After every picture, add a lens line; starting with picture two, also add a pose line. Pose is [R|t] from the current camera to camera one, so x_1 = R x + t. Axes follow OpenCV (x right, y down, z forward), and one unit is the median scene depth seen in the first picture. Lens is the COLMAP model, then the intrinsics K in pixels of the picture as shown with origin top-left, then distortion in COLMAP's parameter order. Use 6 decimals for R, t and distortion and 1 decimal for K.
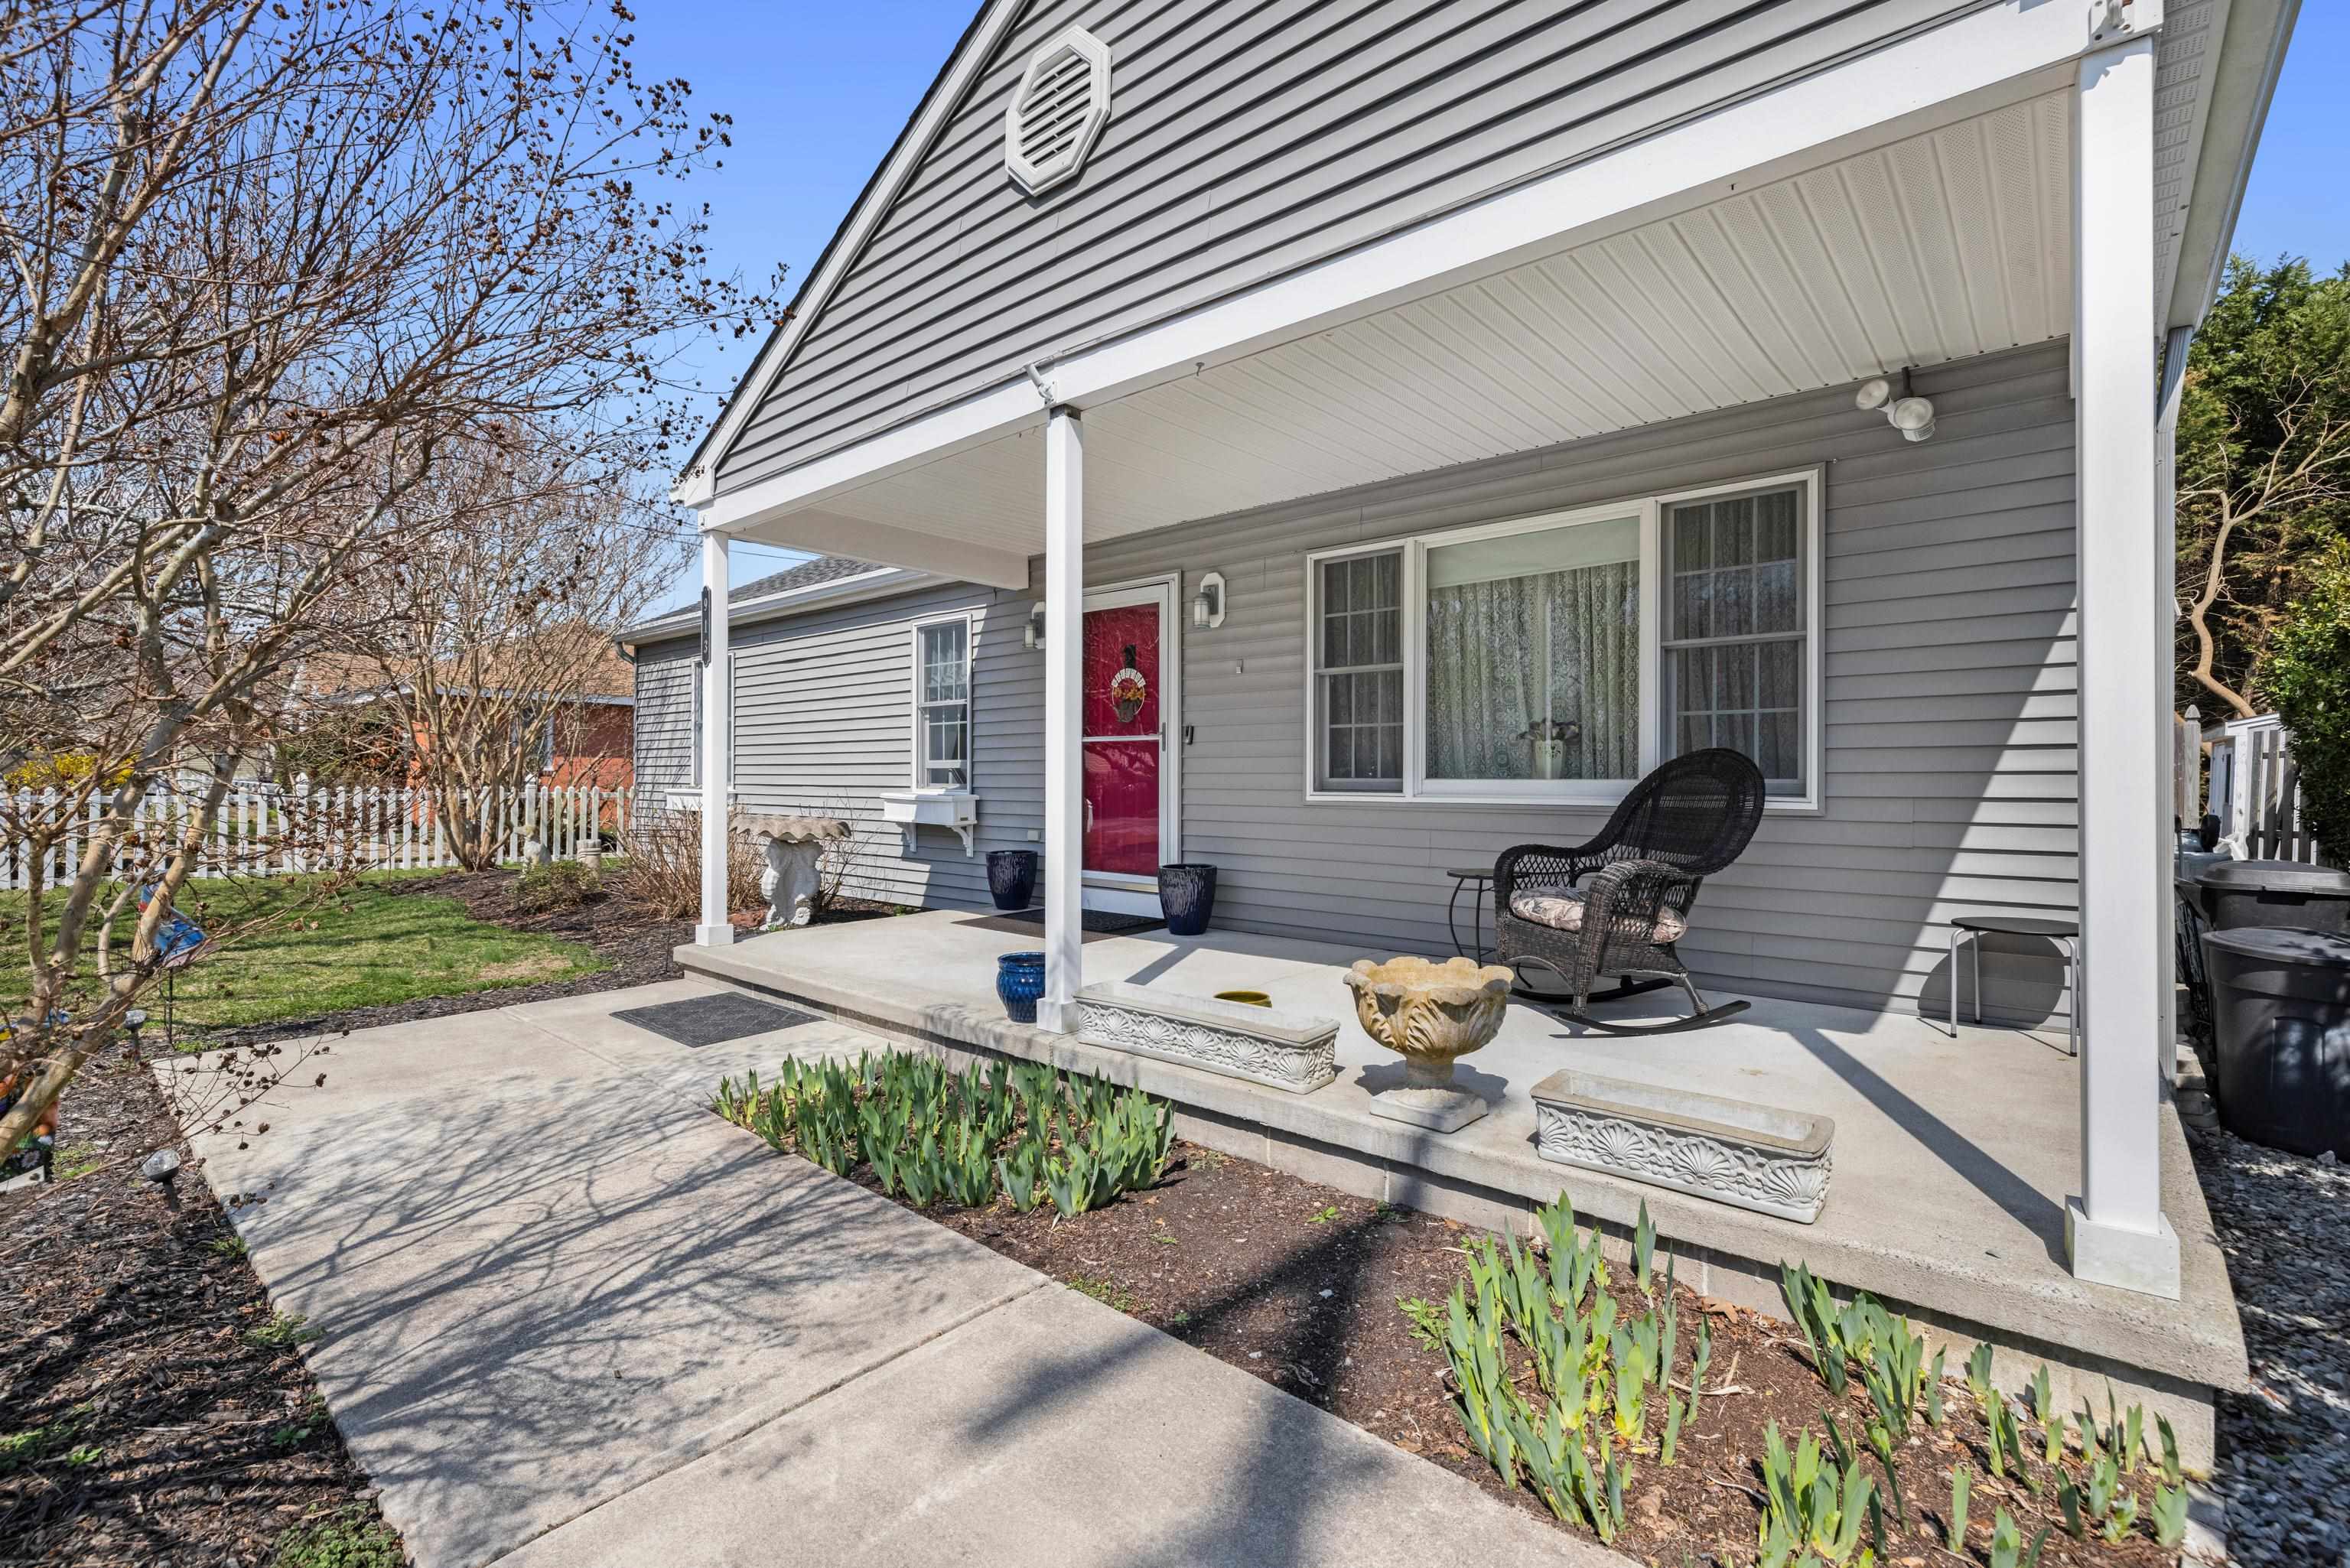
lens RADIAL K [[1050.2, 0, 1133.8], [0, 1050.2, 768.0], [0, 0, 1]] dist [0.013102, 0.000658]
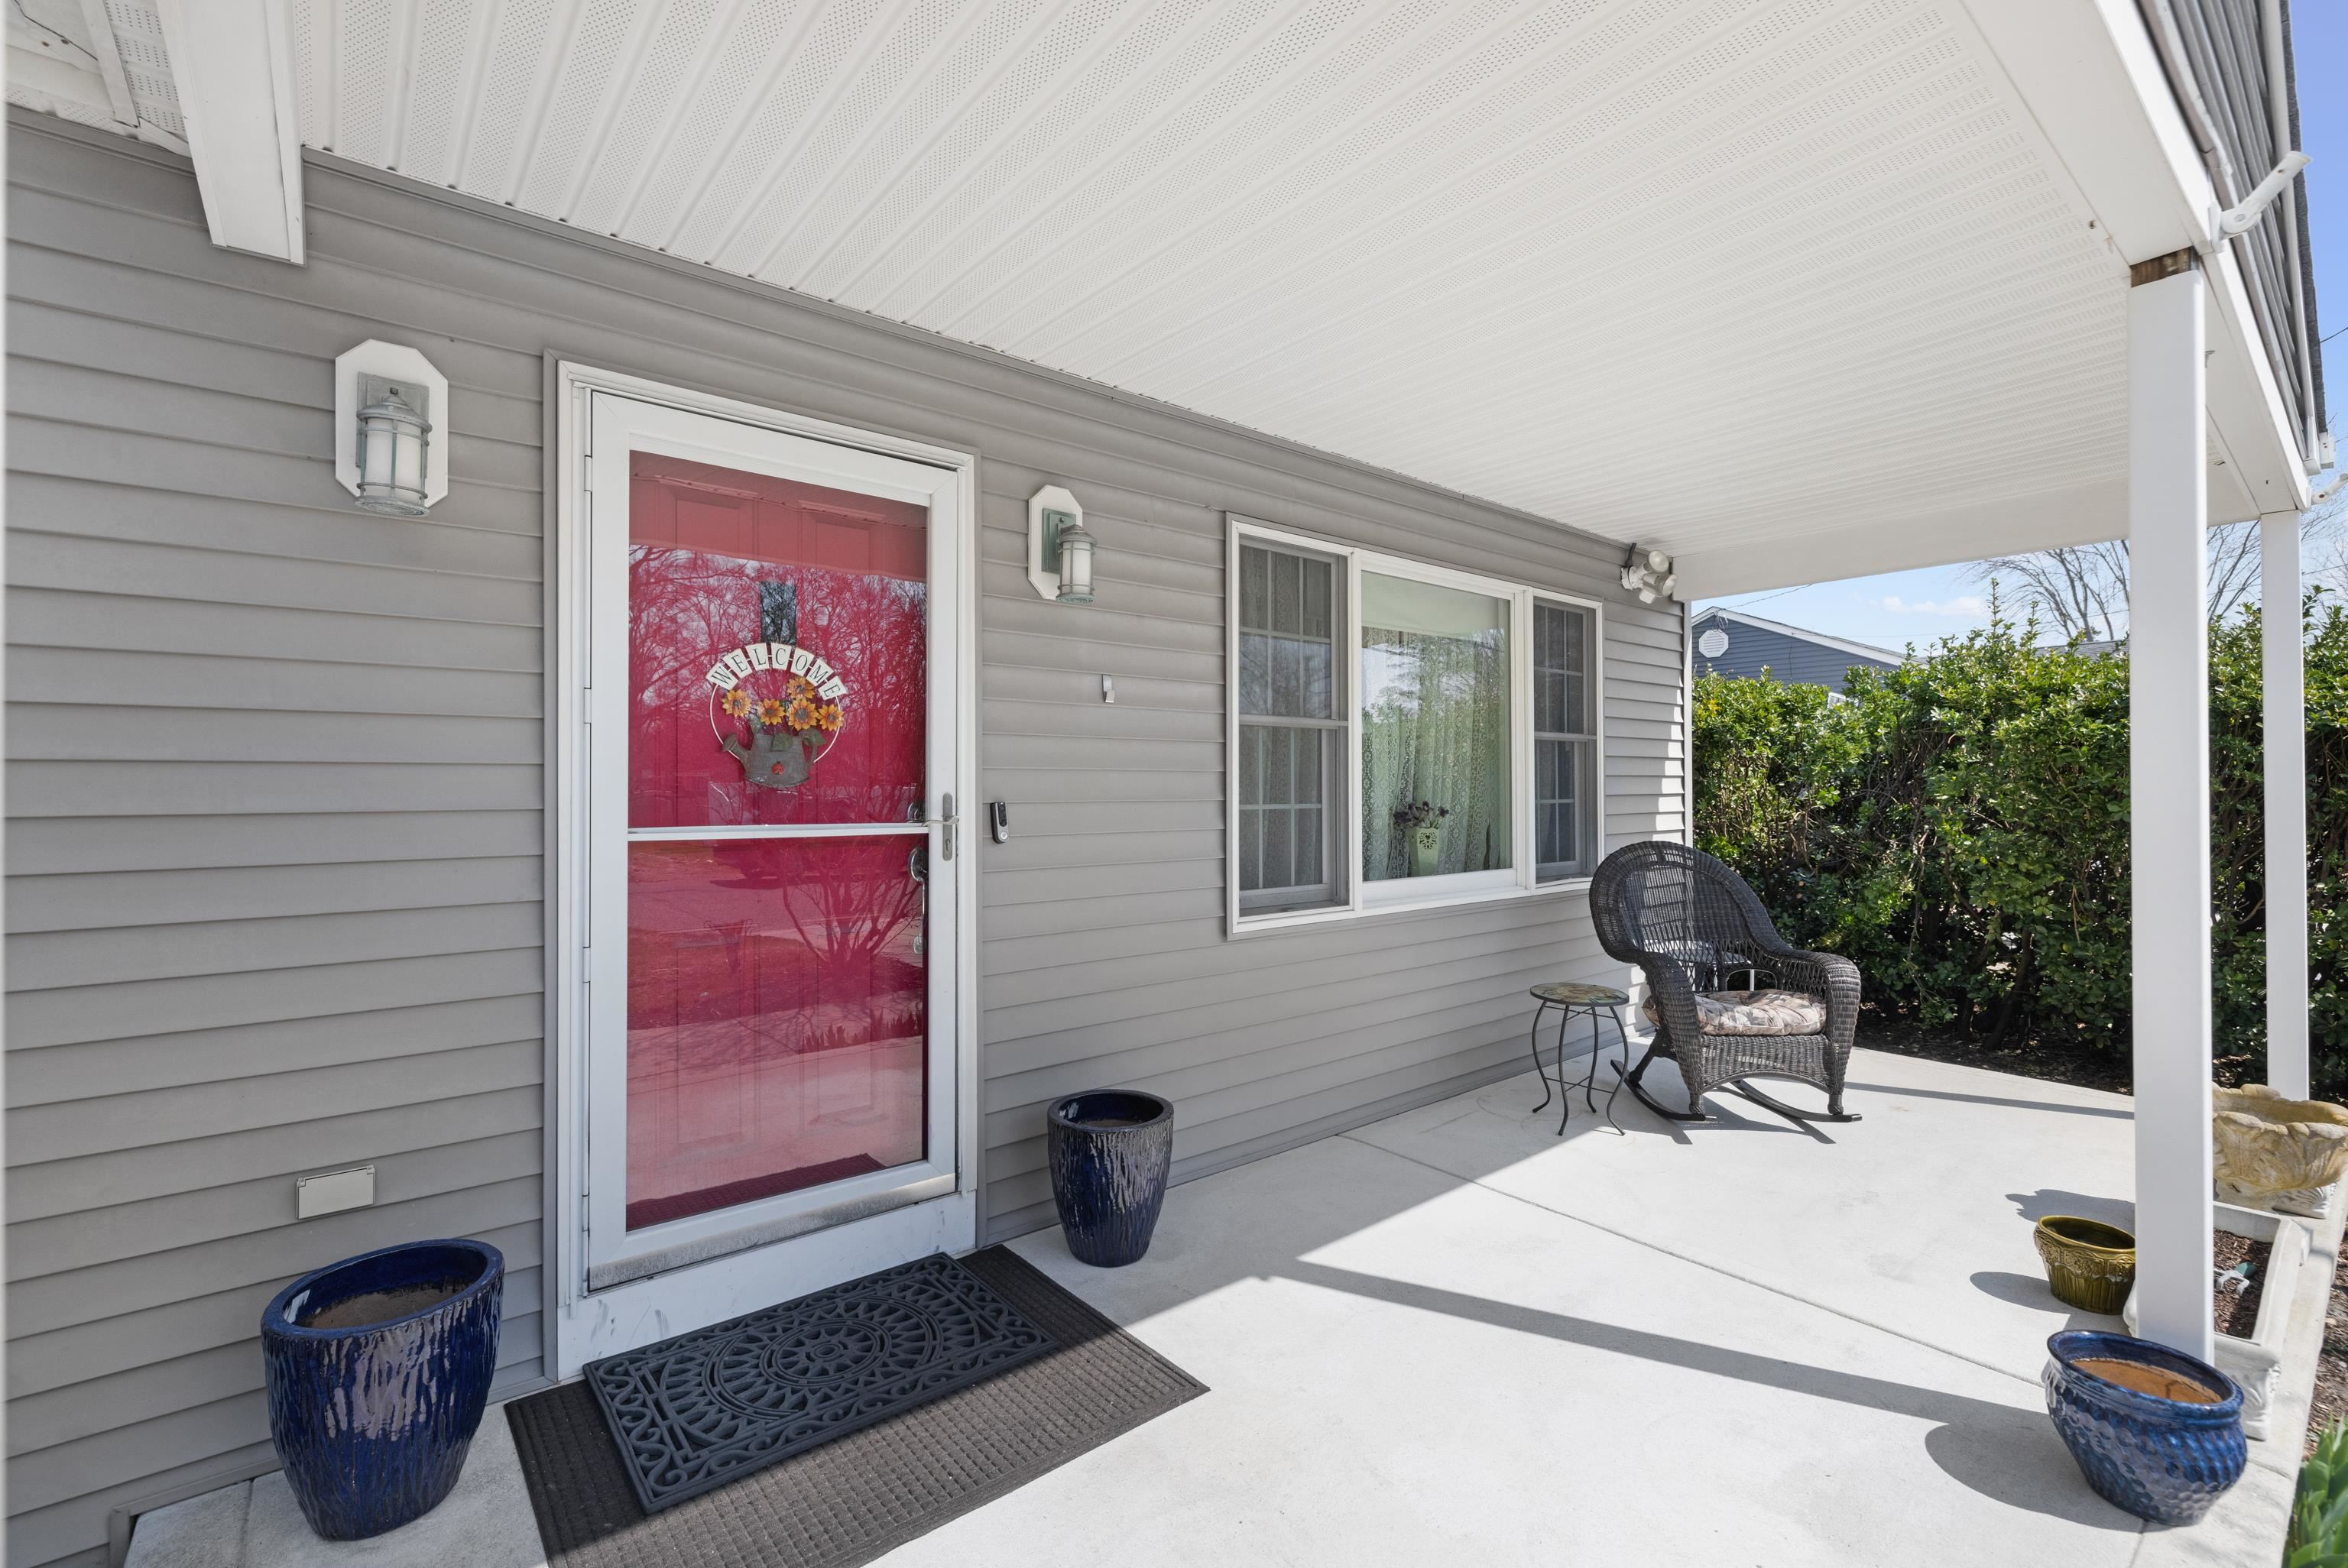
lens RADIAL K [[1002.3, 0, 1161.1], [0, 1002.3, 770.8], [0, 0, 1]] dist [0.002538, 0.000302]
pose [[0.161853, 0.006745, 0.986792, -0.428047], [-0.014790, 0.999881, -0.004409, -0.061742], [-0.986704, -0.013881, 0.161933, 1.007218]]
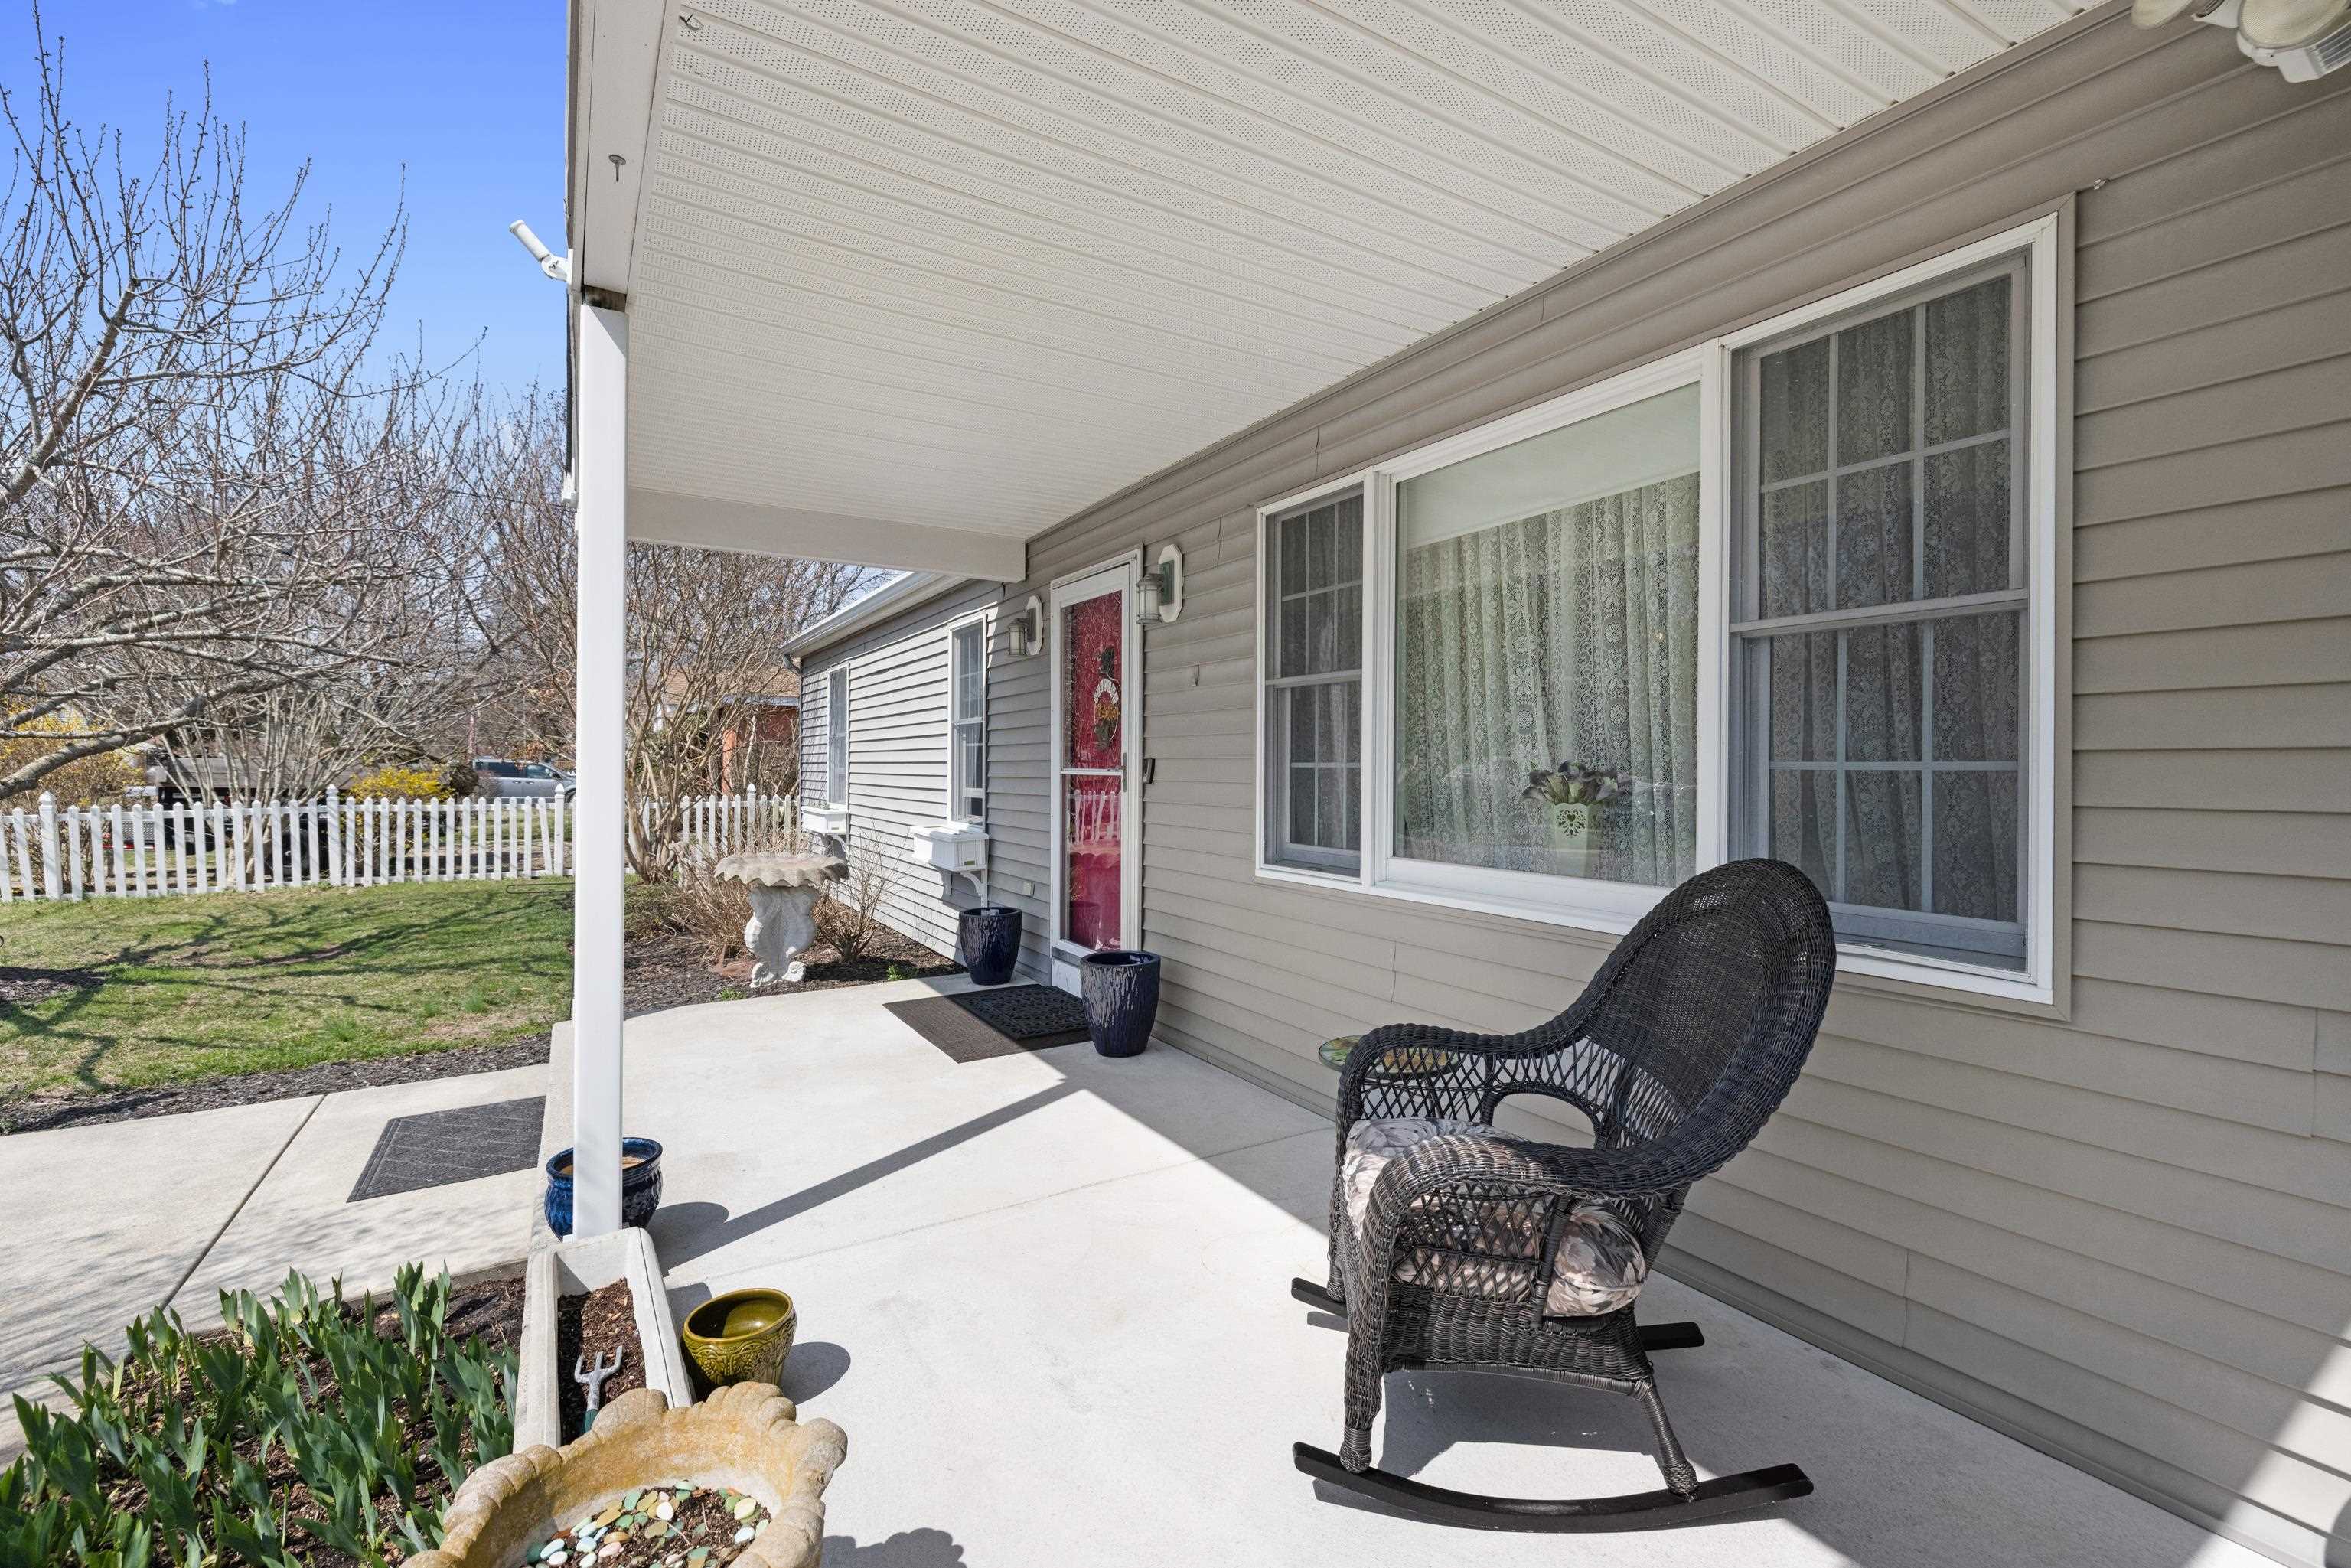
lens RADIAL K [[1042.7, 0, 1177.0], [0, 1042.7, 766.8], [0, 0, 1]] dist [0.006904, -0.000121]
pose [[0.955033, -0.003297, -0.296480, 0.333006], [0.007209, 0.999901, 0.012103, -0.050305], [0.296411, -0.013696, 0.954962, 0.373169]]
